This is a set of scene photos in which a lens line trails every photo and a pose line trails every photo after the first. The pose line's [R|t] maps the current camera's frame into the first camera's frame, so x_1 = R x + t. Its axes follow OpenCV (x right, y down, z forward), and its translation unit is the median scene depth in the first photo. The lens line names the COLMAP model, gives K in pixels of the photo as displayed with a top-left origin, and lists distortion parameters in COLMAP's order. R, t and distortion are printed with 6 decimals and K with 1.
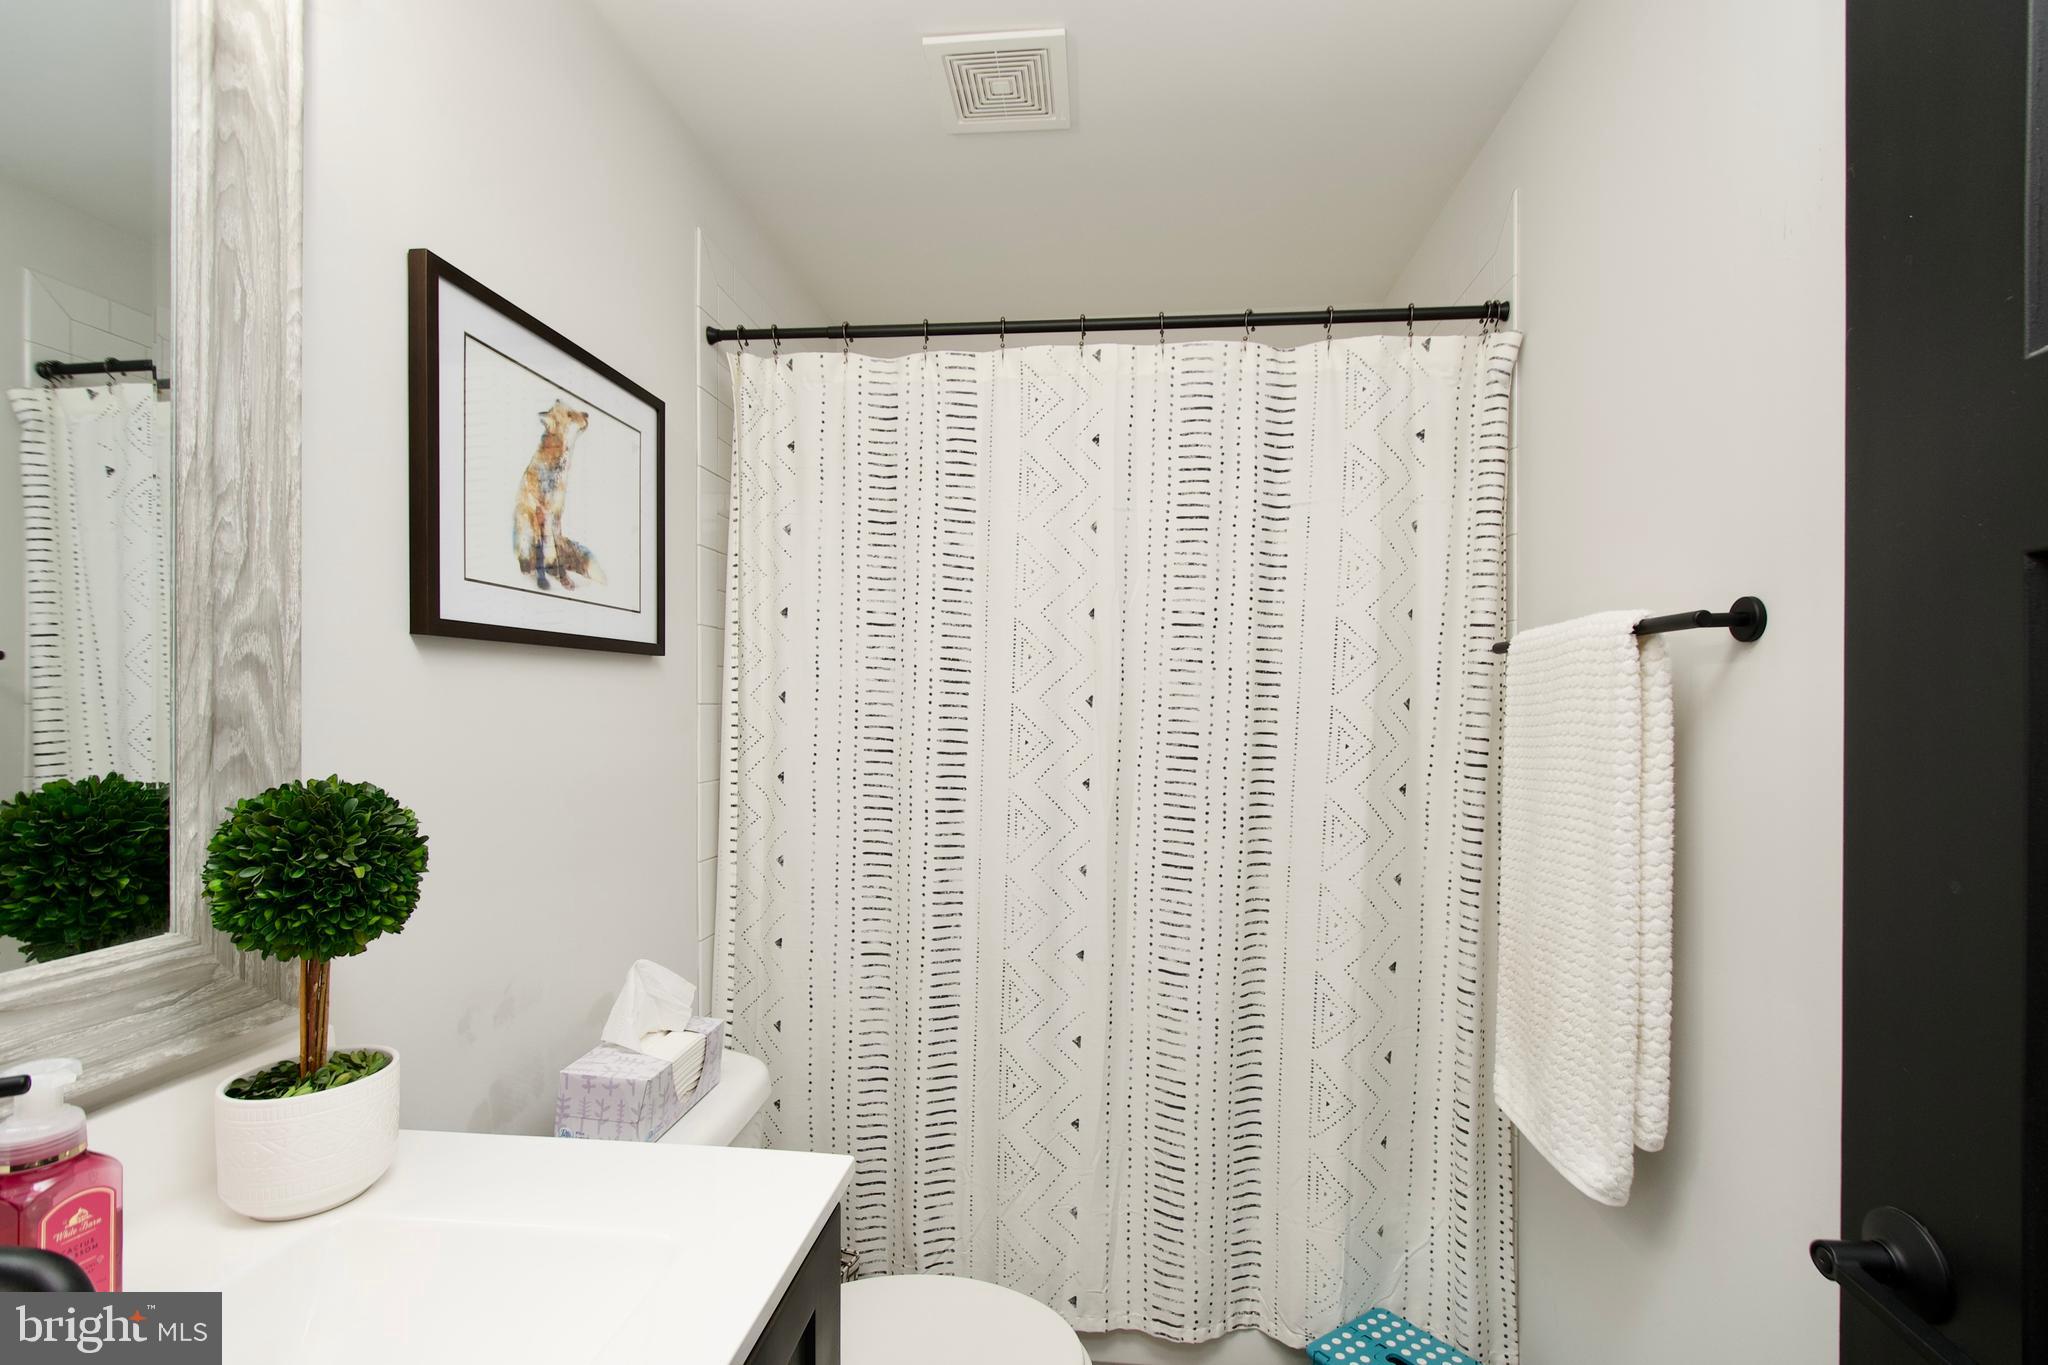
lens RADIAL K [[905.9, 0, 1040.0], [0, 905.9, 712.6], [0, 0, 1]] dist [0.015310, -0.011171]
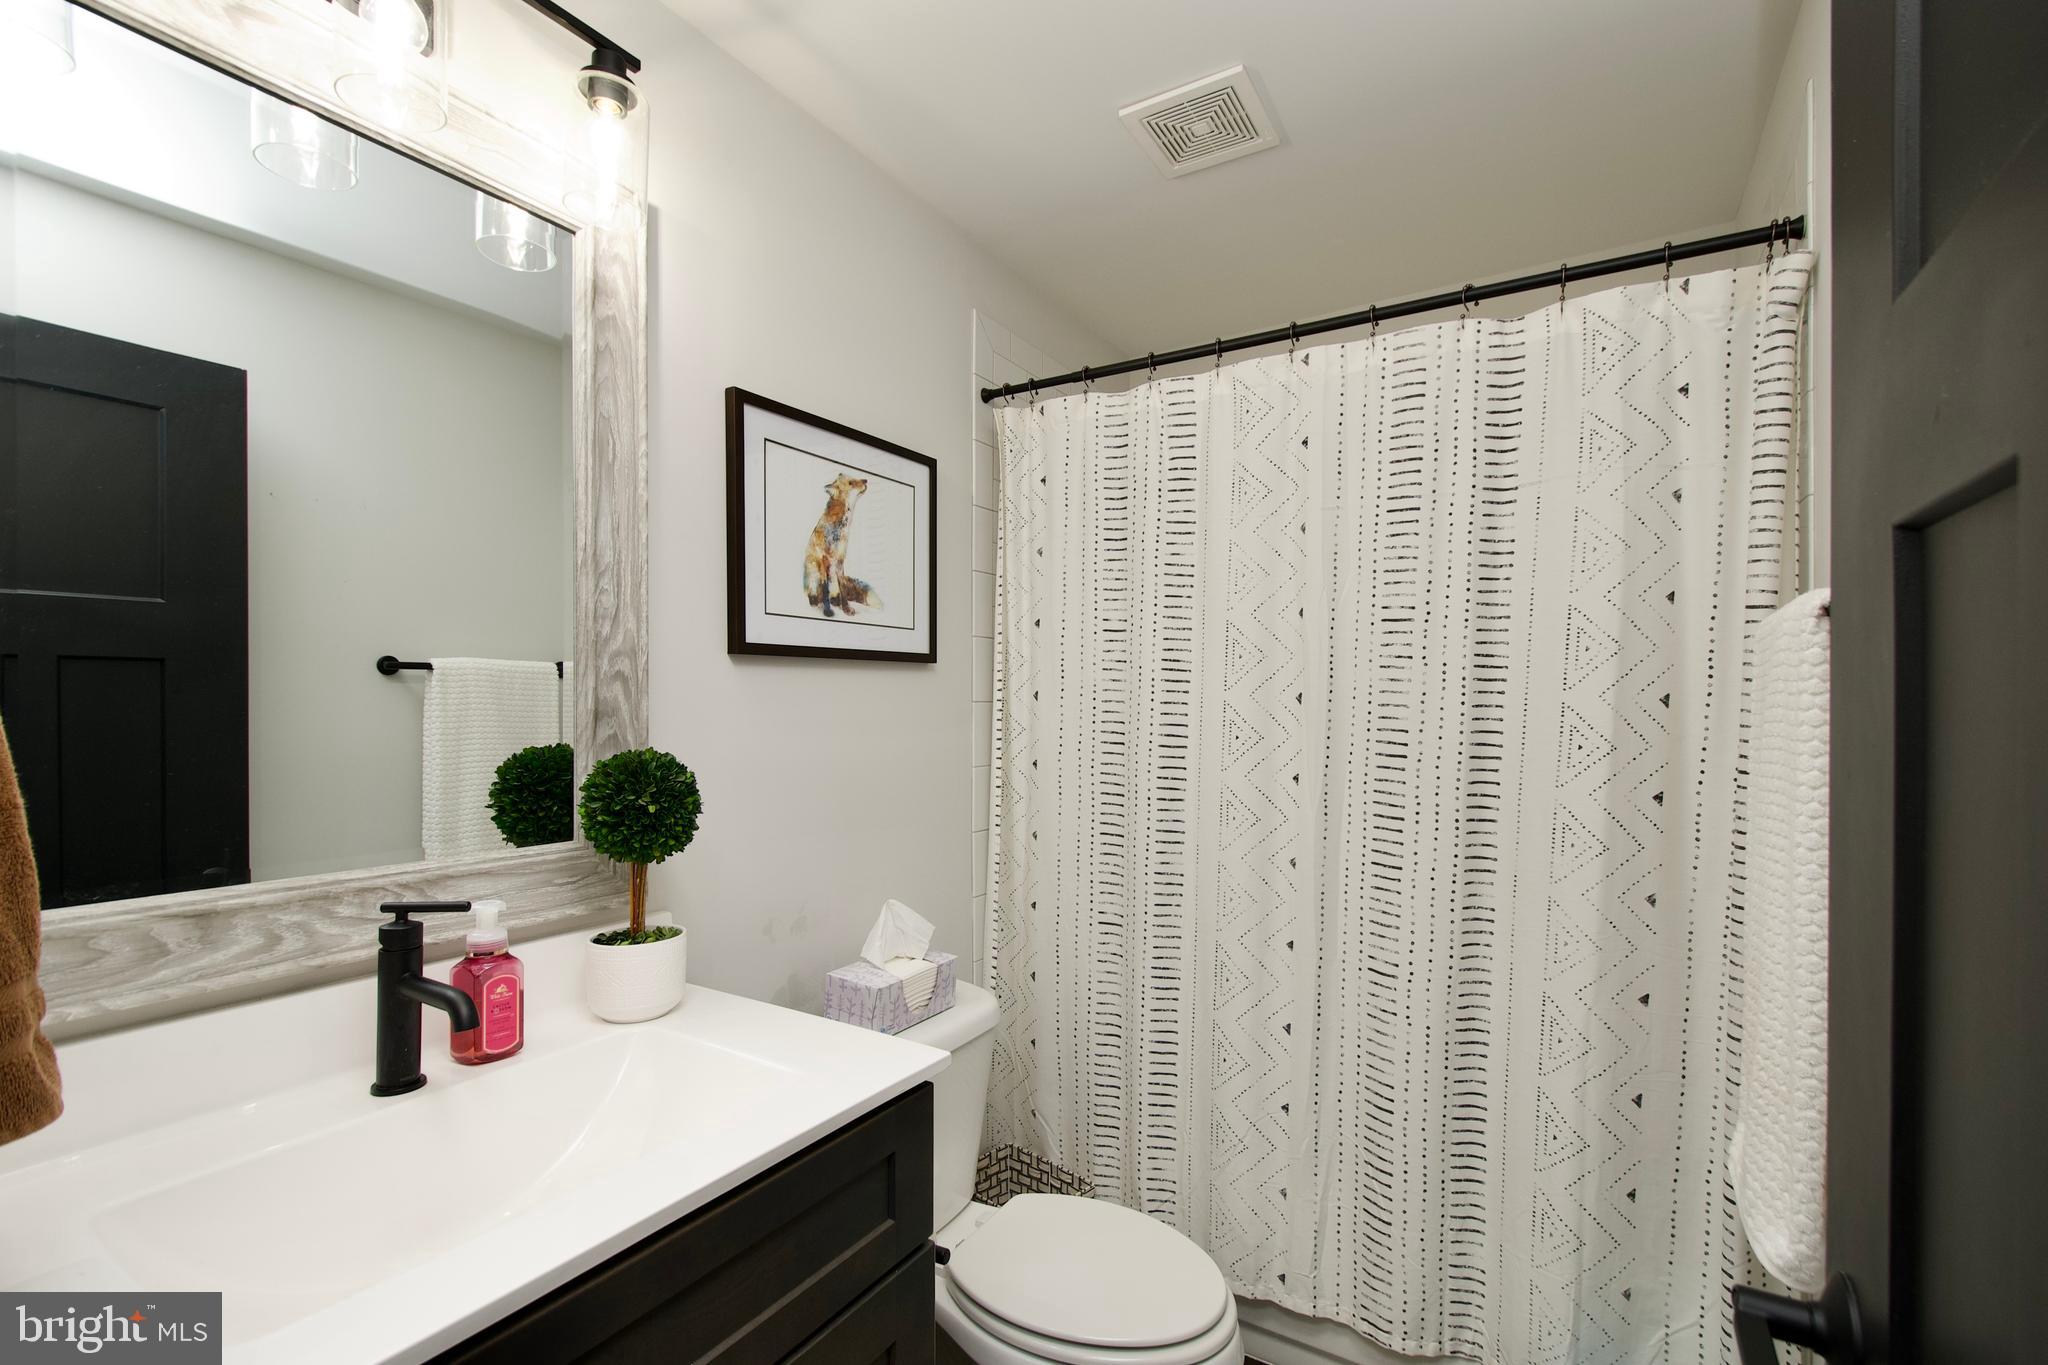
lens RADIAL K [[905.9, 0, 1040.0], [0, 905.9, 712.6], [0, 0, 1]] dist [0.015310, -0.011171]
pose [[0.897587, 0.003670, -0.440823, 0.253262], [-0.002621, 0.999992, 0.002988, 0.001239], [0.440830, -0.001527, 0.897589, -0.051163]]
